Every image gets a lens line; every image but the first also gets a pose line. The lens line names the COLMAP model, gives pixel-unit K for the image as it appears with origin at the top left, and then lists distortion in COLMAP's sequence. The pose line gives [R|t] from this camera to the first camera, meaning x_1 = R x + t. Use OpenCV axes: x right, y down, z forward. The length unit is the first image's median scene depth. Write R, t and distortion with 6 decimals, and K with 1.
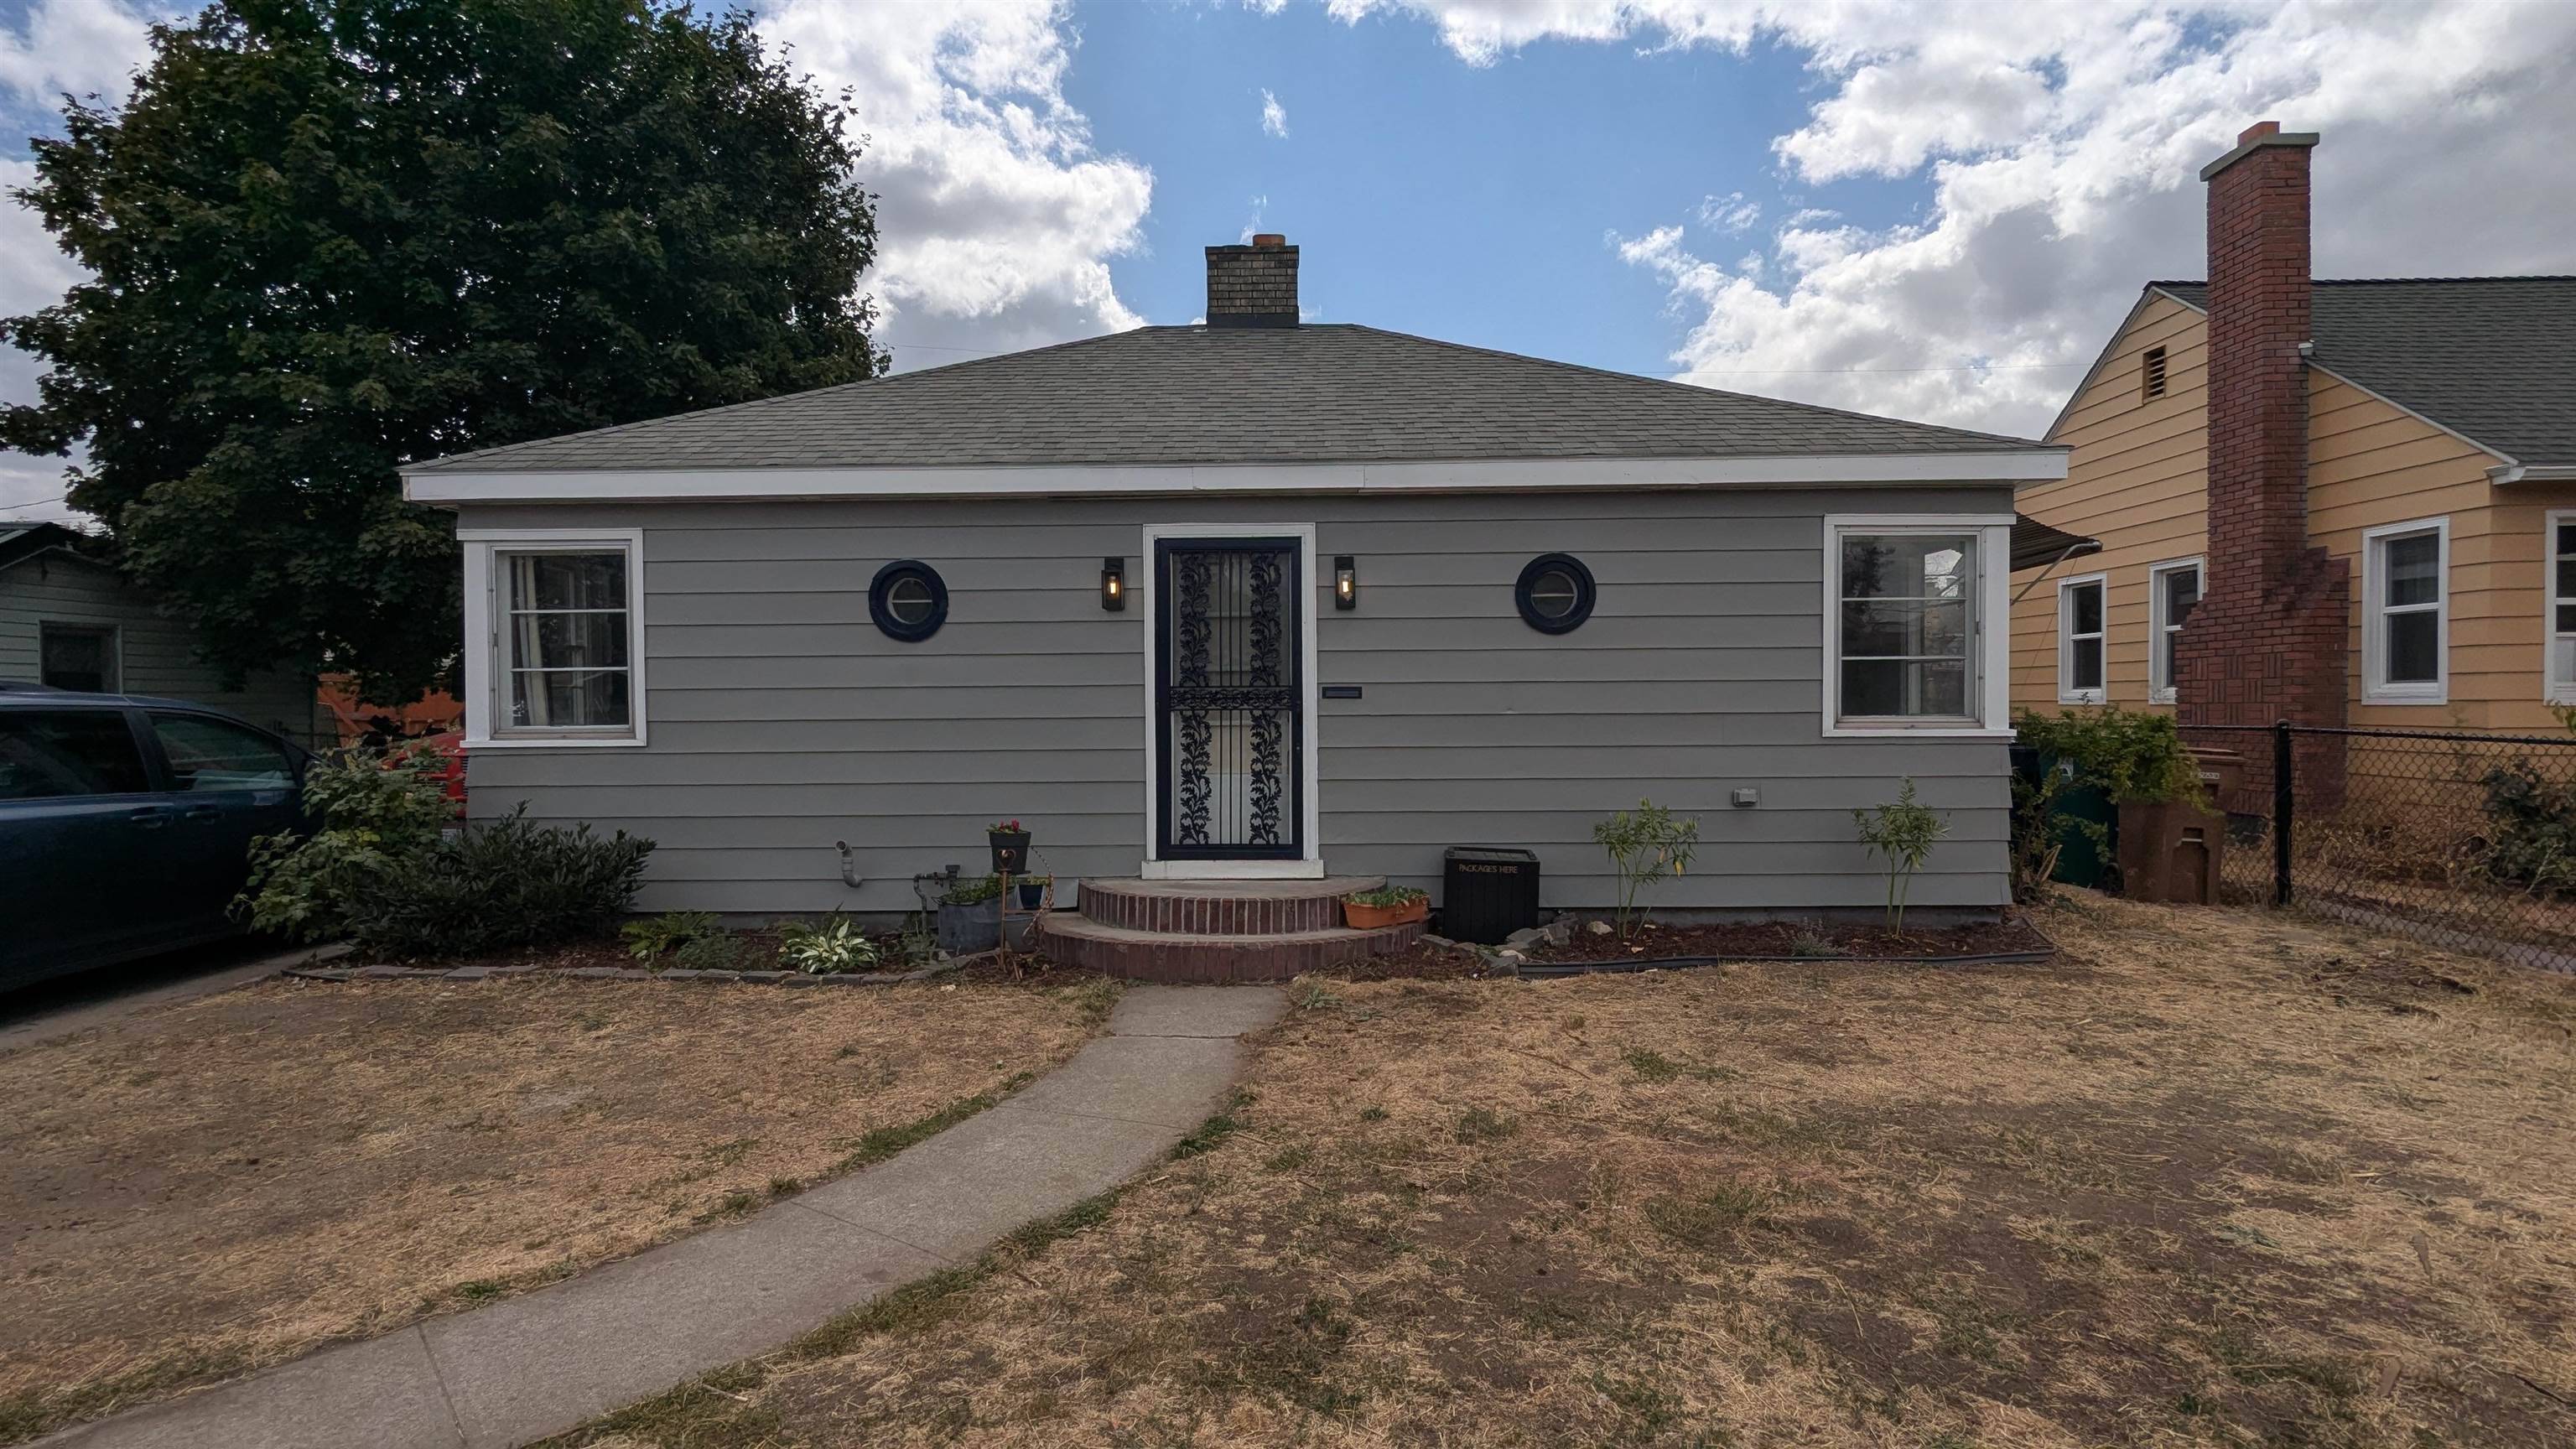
lens RADIAL K [[1215.3, 0, 1285.1], [0, 1215.3, 726.5], [0, 0, 1]] dist [0.002082, 0.000066]
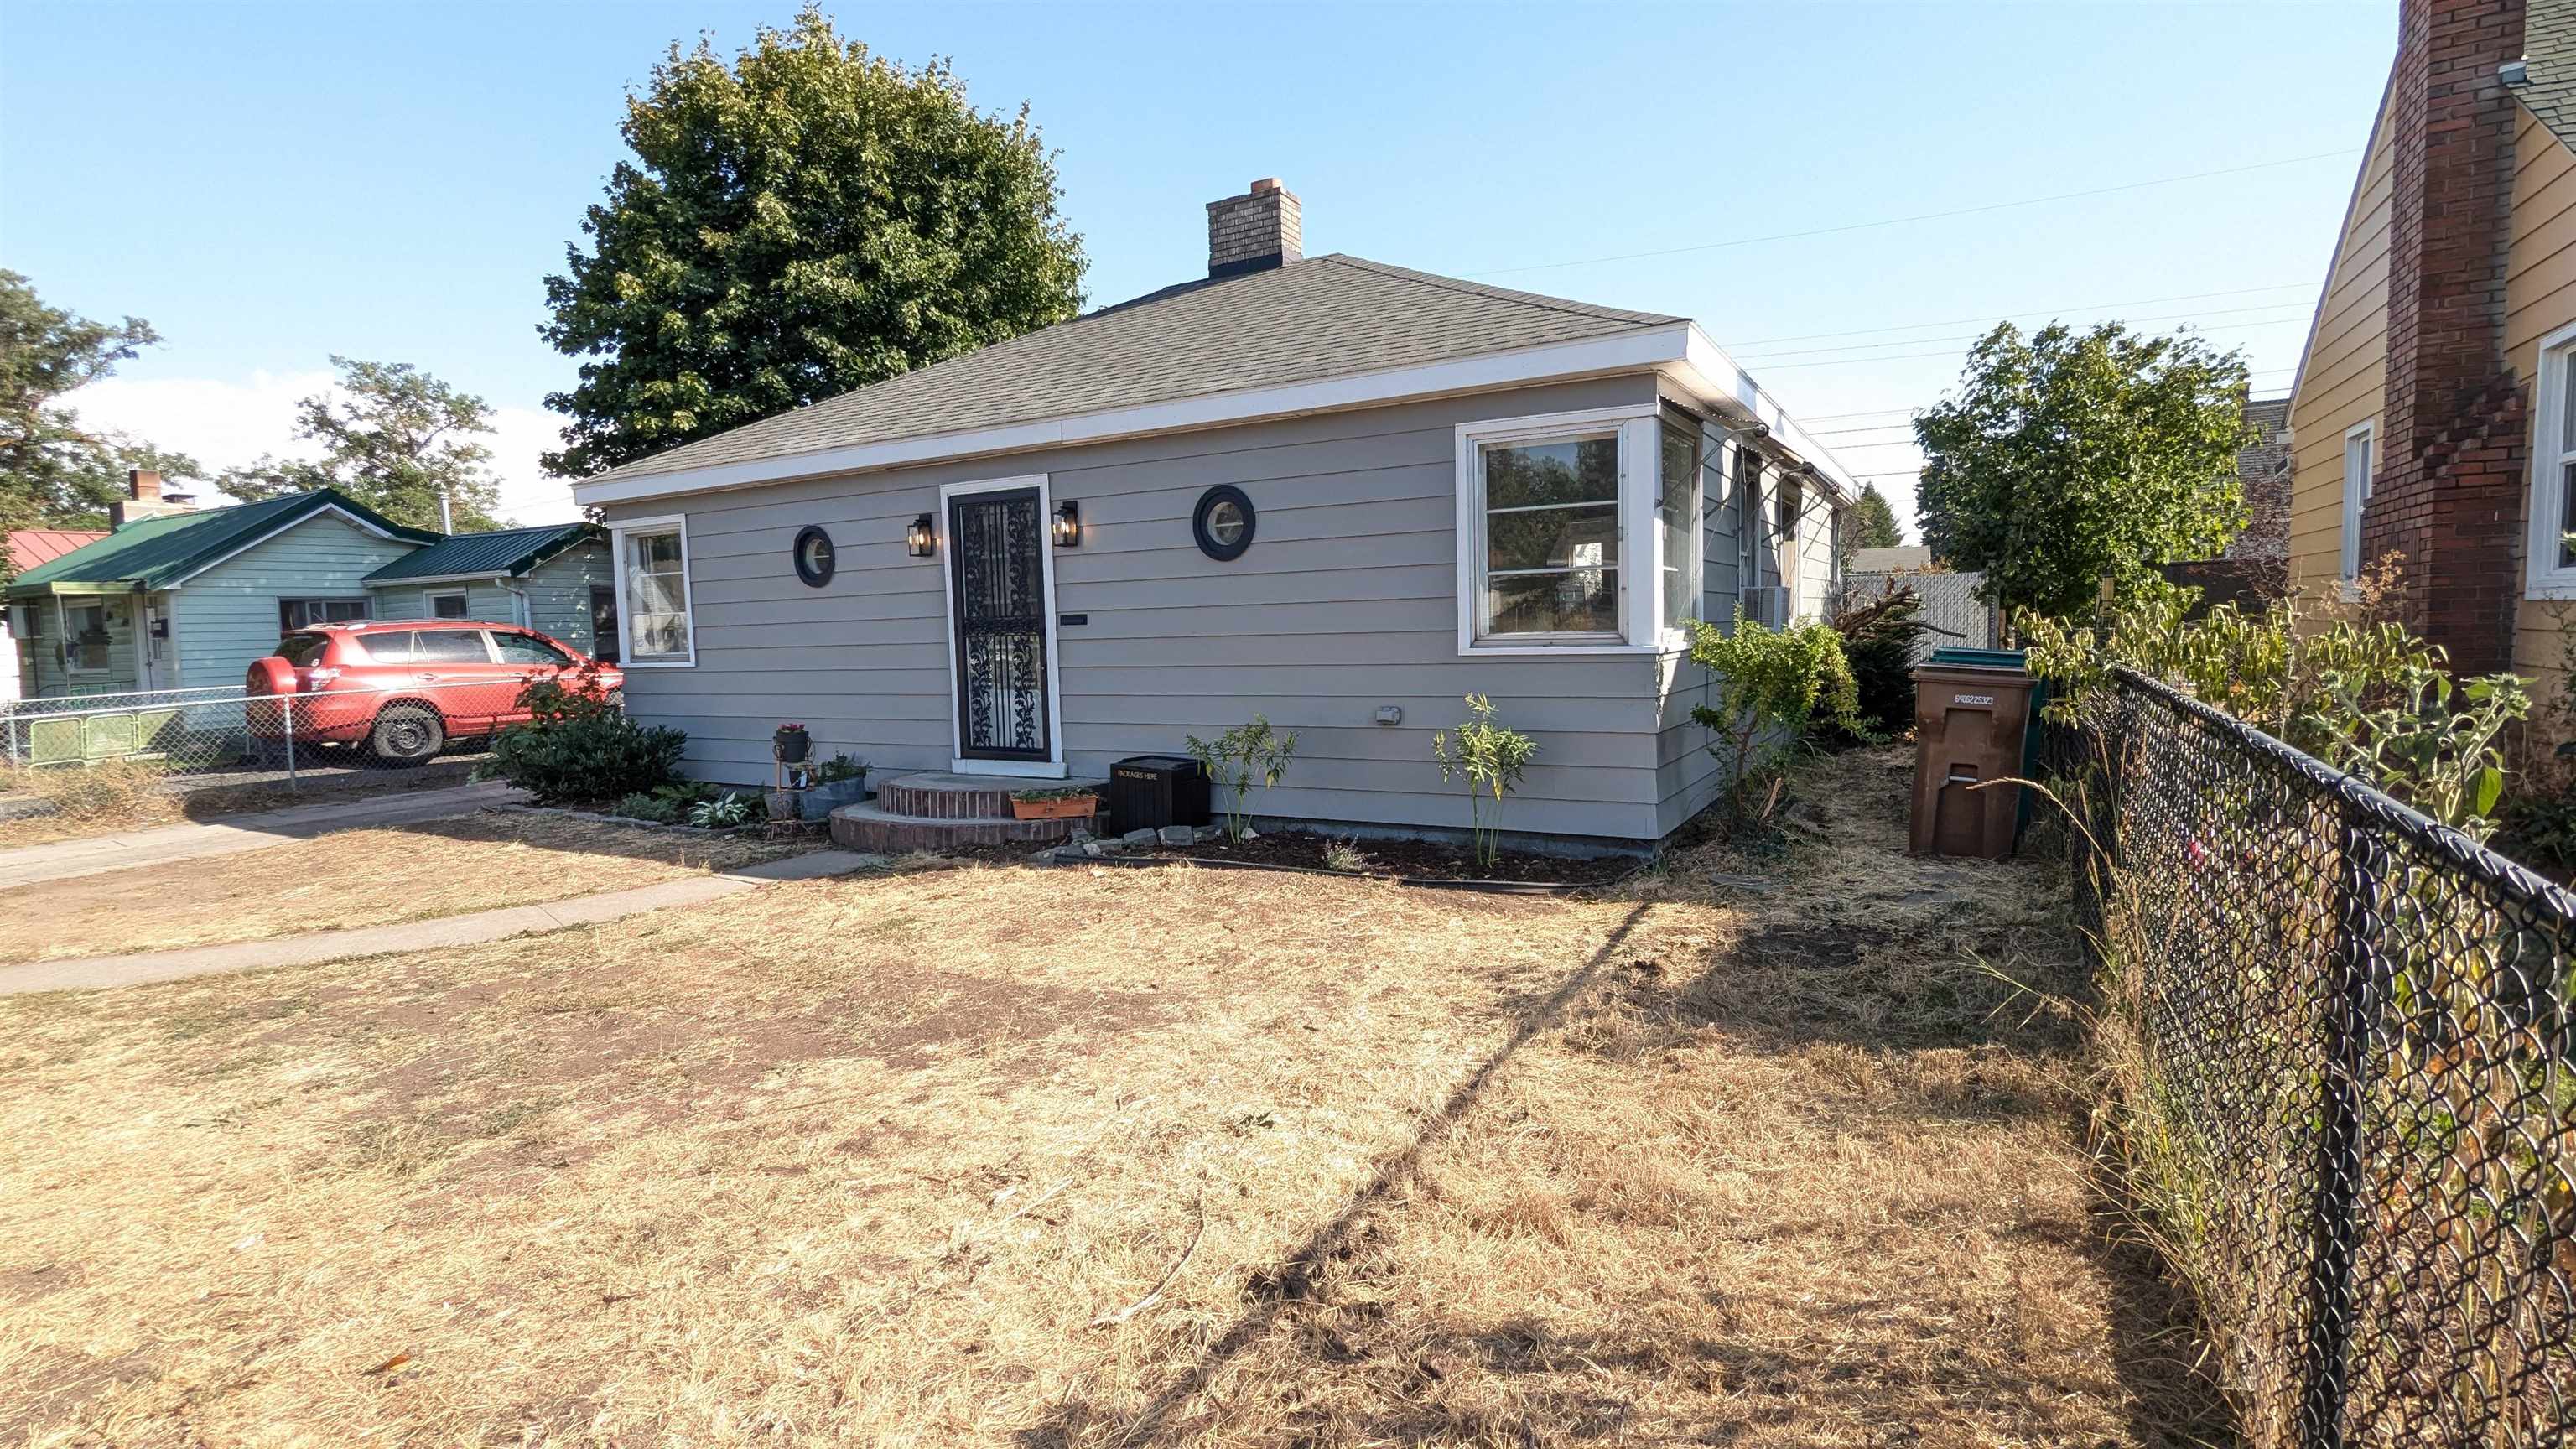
lens RADIAL K [[1215.3, 0, 1284.3], [0, 1215.3, 722.8], [0, 0, 1]] dist [0.002082, 0.000066]
pose [[0.877083, 0.020711, -0.479892, 0.780761], [0.013064, 0.997672, 0.066933, -0.004604], [0.480161, -0.064975, 0.874771, 0.076437]]
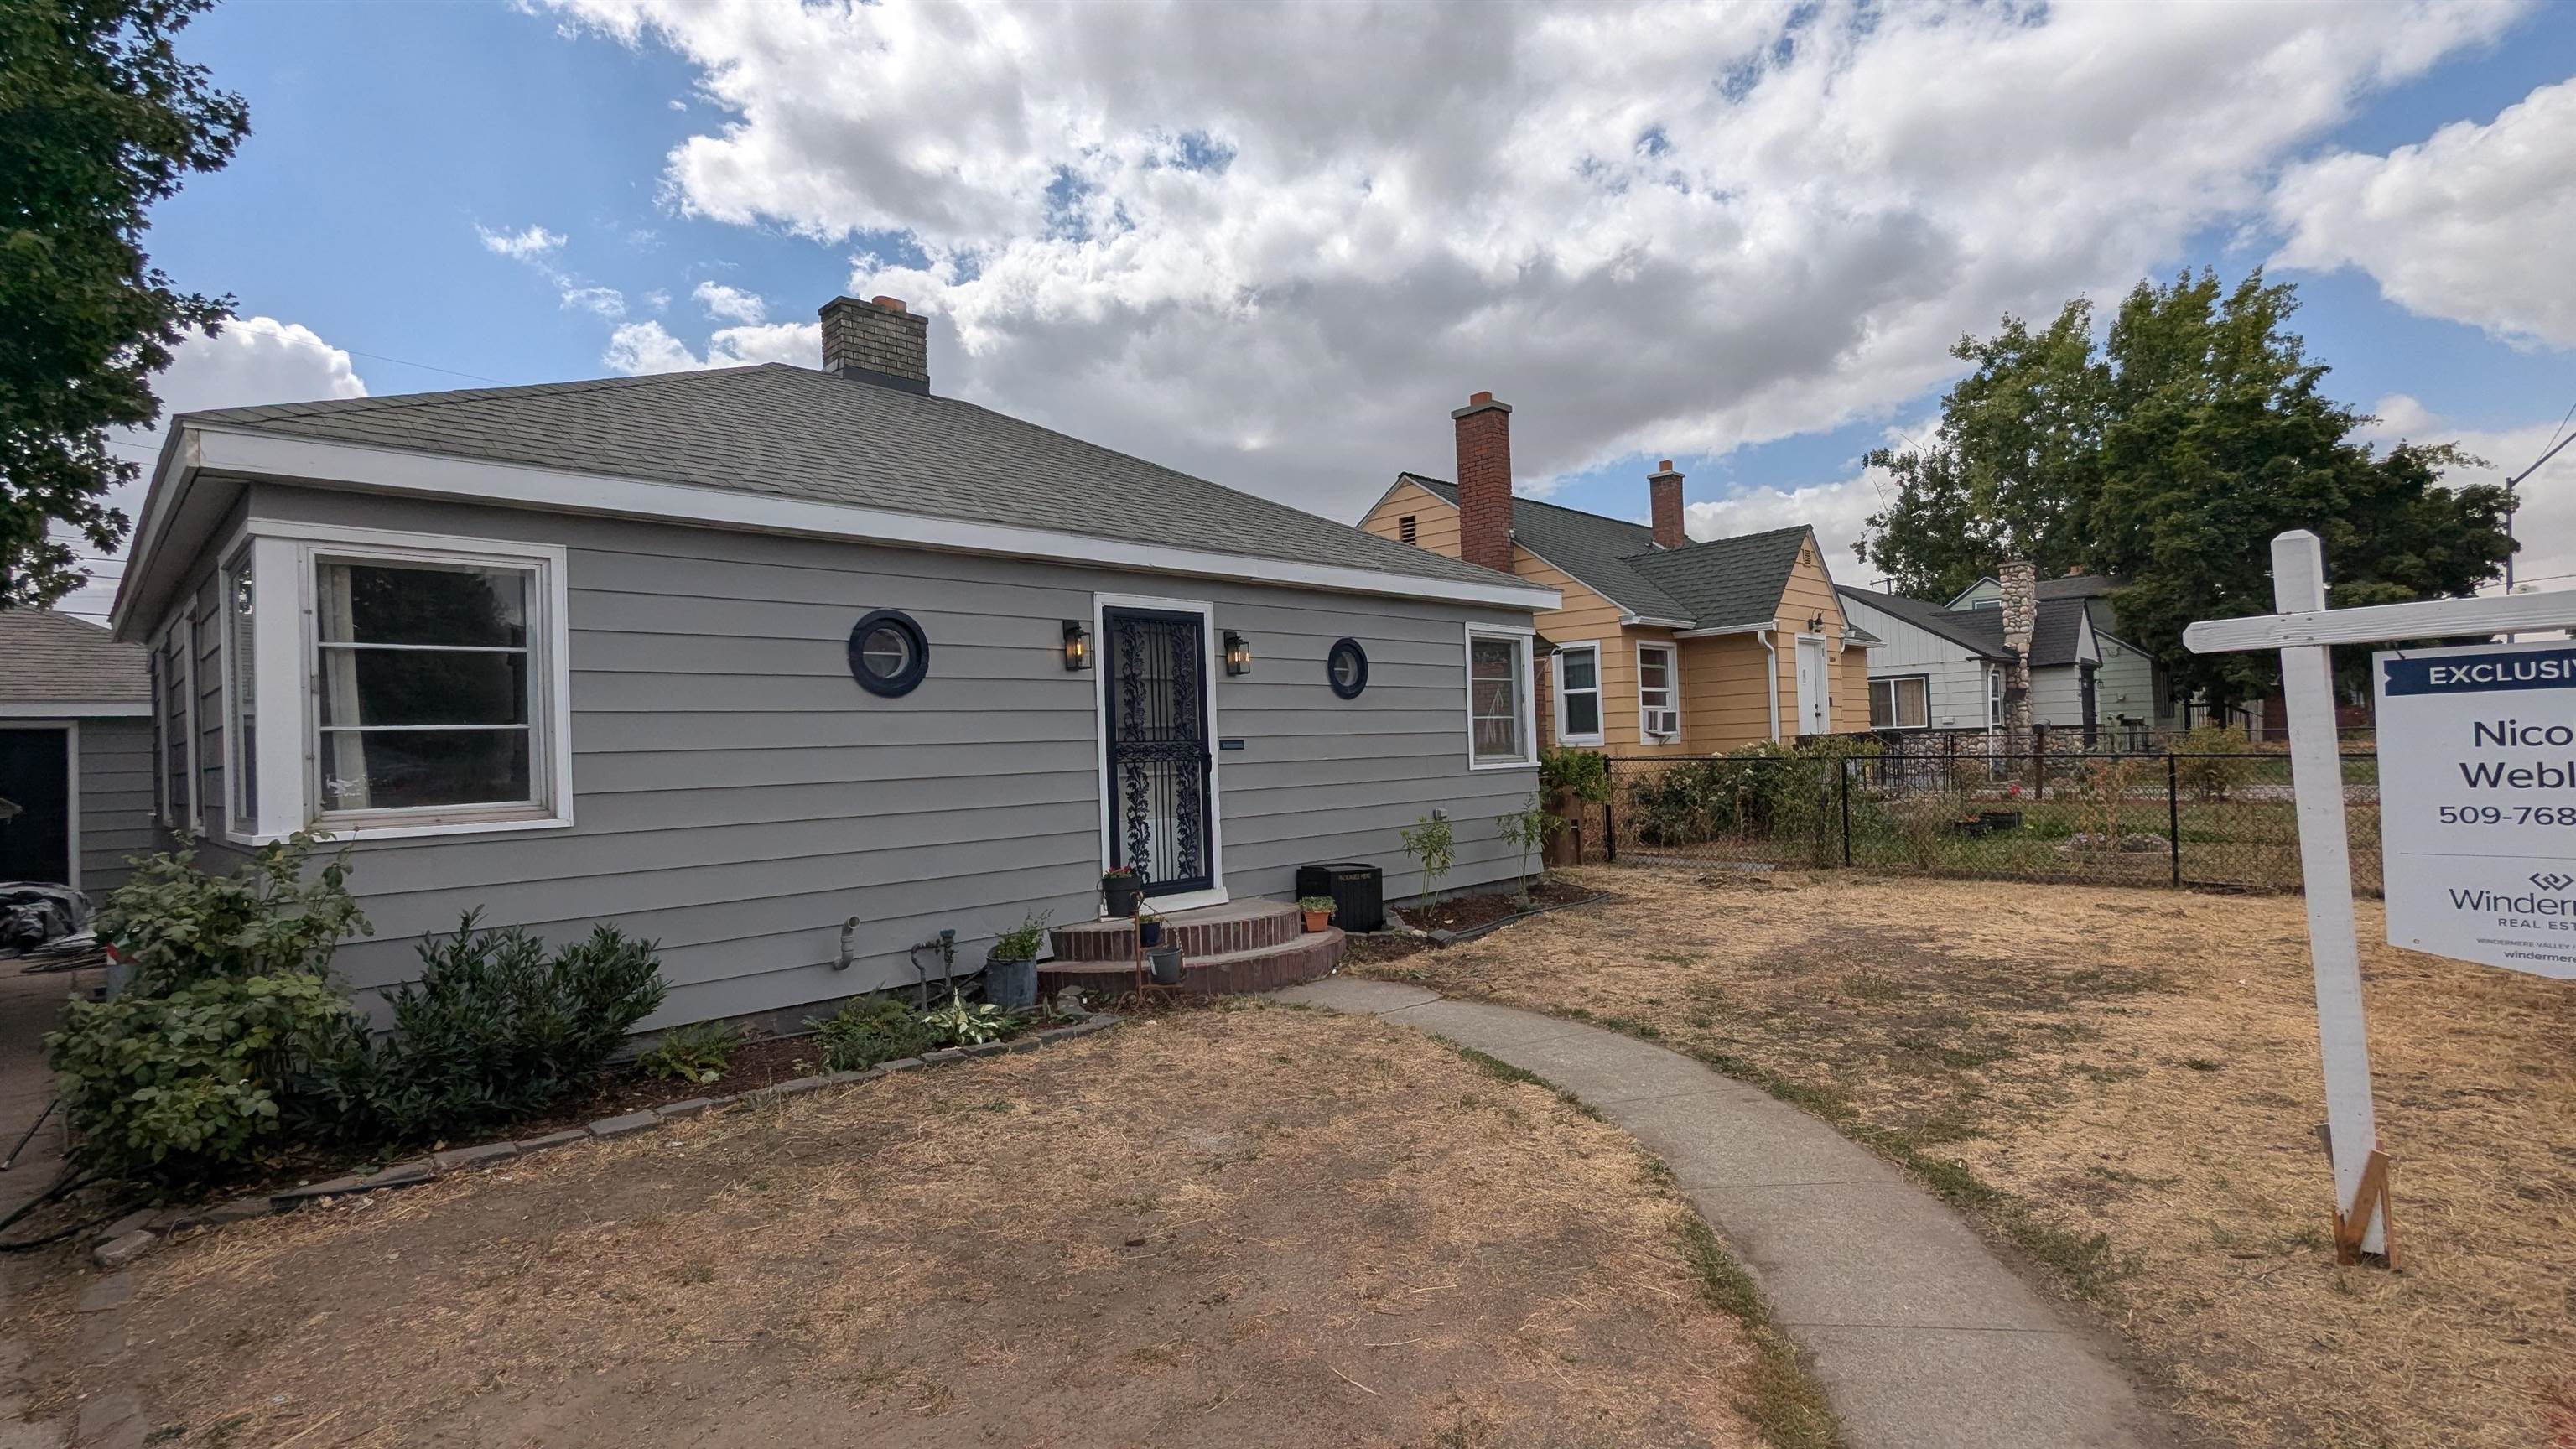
lens RADIAL K [[1215.3, 0, 1293.4], [0, 1215.3, 721.8], [0, 0, 1]] dist [0.002082, 0.000066]
pose [[0.683270, 0.000247, 0.730166, -0.784323], [0.043583, 0.998203, -0.041121, 0.001384], [-0.728864, 0.059920, 0.682032, 0.137907]]
